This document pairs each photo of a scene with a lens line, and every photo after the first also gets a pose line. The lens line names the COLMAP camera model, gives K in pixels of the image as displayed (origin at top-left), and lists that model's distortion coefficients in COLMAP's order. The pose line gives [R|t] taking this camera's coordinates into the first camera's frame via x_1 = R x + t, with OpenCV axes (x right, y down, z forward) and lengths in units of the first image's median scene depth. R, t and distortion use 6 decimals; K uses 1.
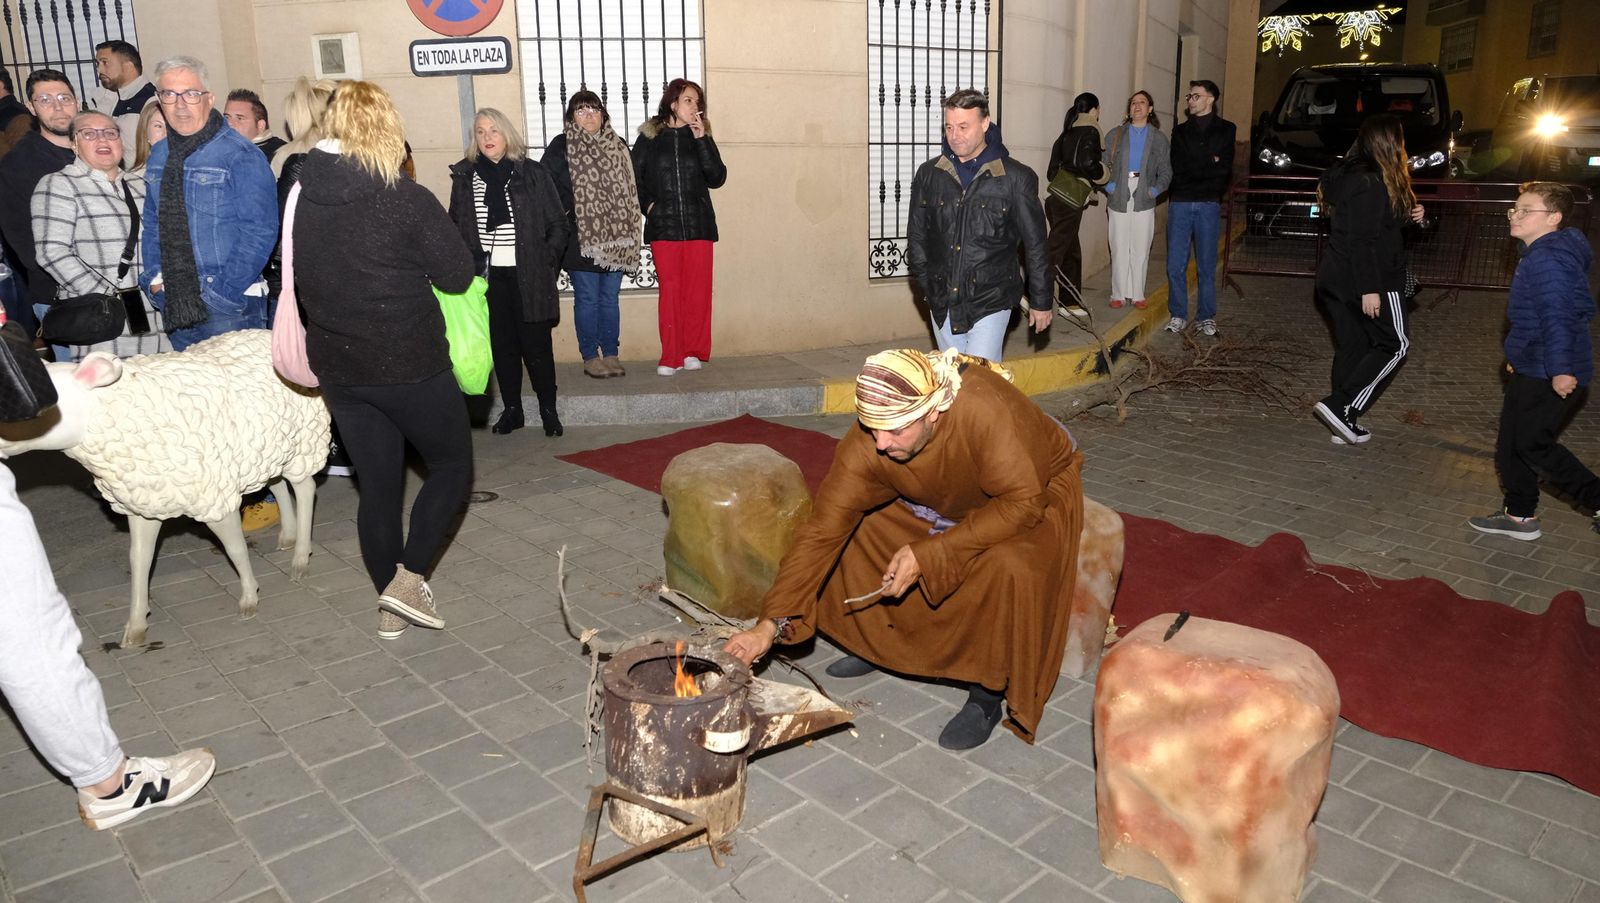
lens RADIAL K [[1087.3, 0, 800.0], [0, 1087.3, 451.5], [0, 0, 1]] dist [-0.019265, 0.001397]
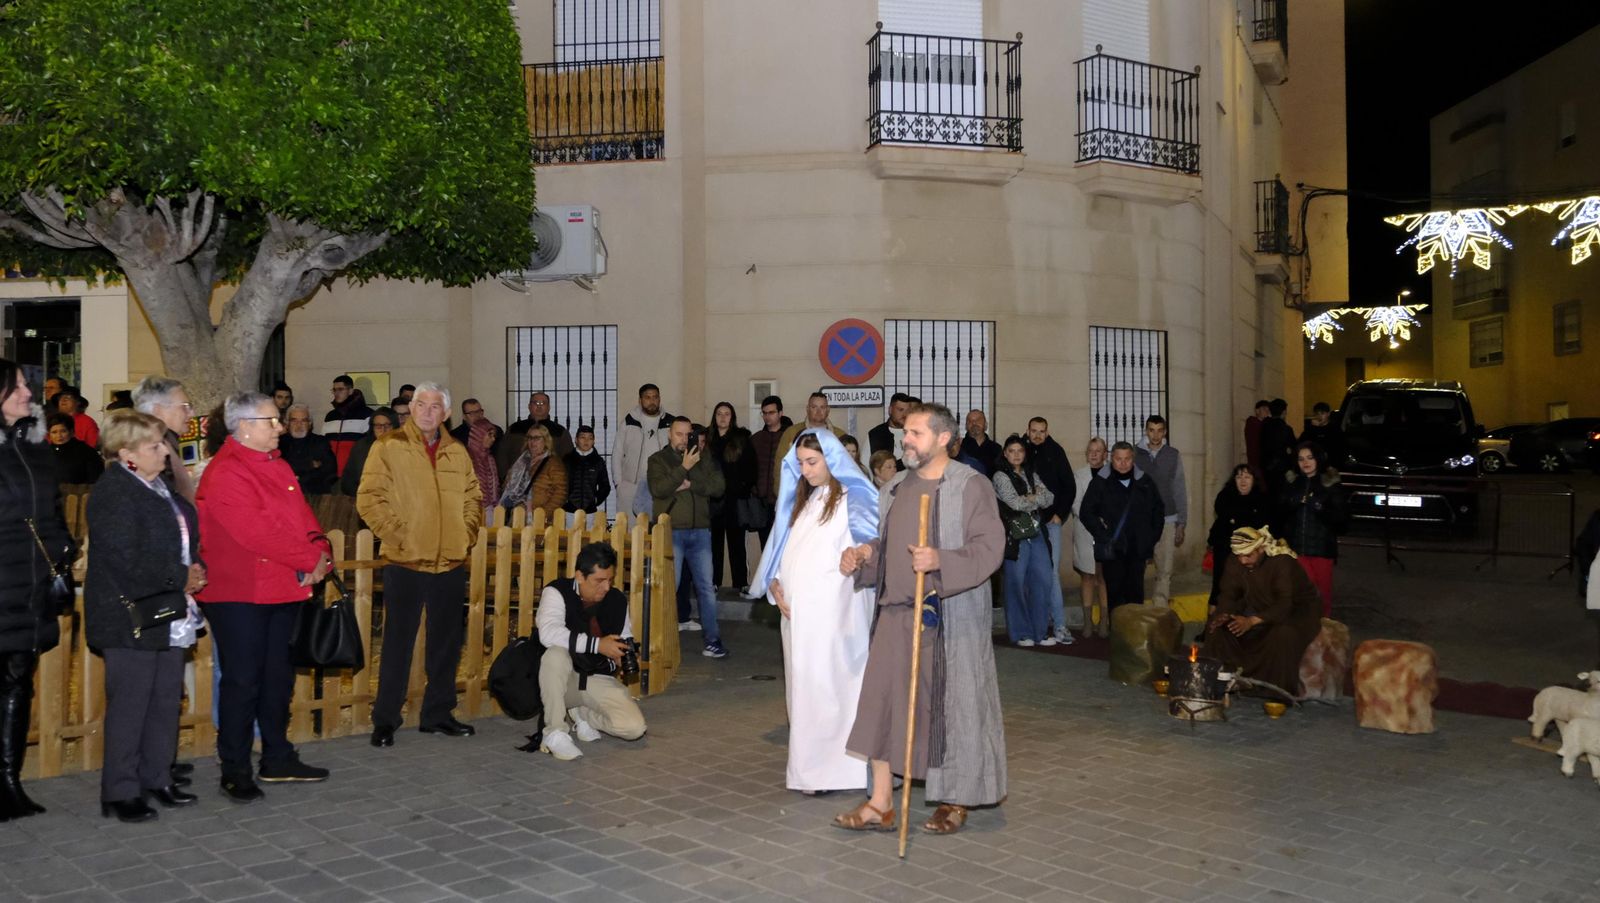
lens RADIAL K [[1332.2, 0, 802.1], [0, 1332.2, 457.3], [0, 0, 1]] dist [-0.064370, 0.097244]
pose [[0.999128, 0.012634, 0.039796, -0.408434], [-0.002459, 0.969275, -0.245968, 0.175662], [-0.041681, 0.245655, 0.968461, -0.756648]]
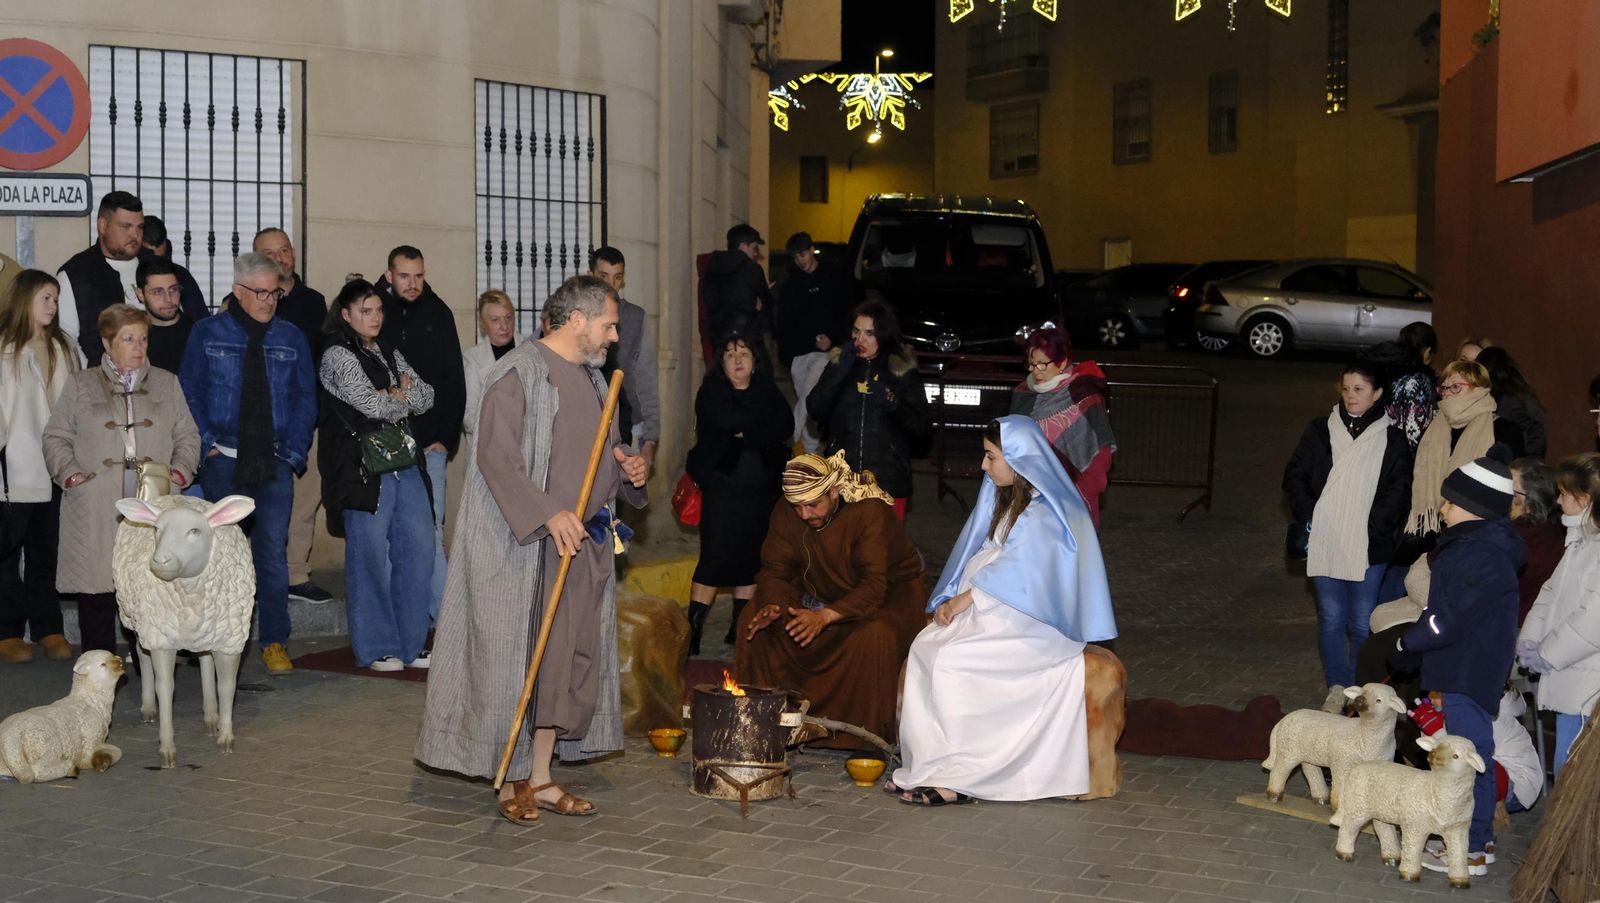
lens RADIAL K [[2311.1, 0, 800.0], [0, 2311.1, 451.5], [0, 0, 1]] dist [0.031701, 0.035867]
pose [[0.903867, 0.000037, 0.427814, -0.468009], [0.080796, 0.981990, -0.170788, 0.143141], [-0.420115, 0.188935, 0.887585, -0.645130]]
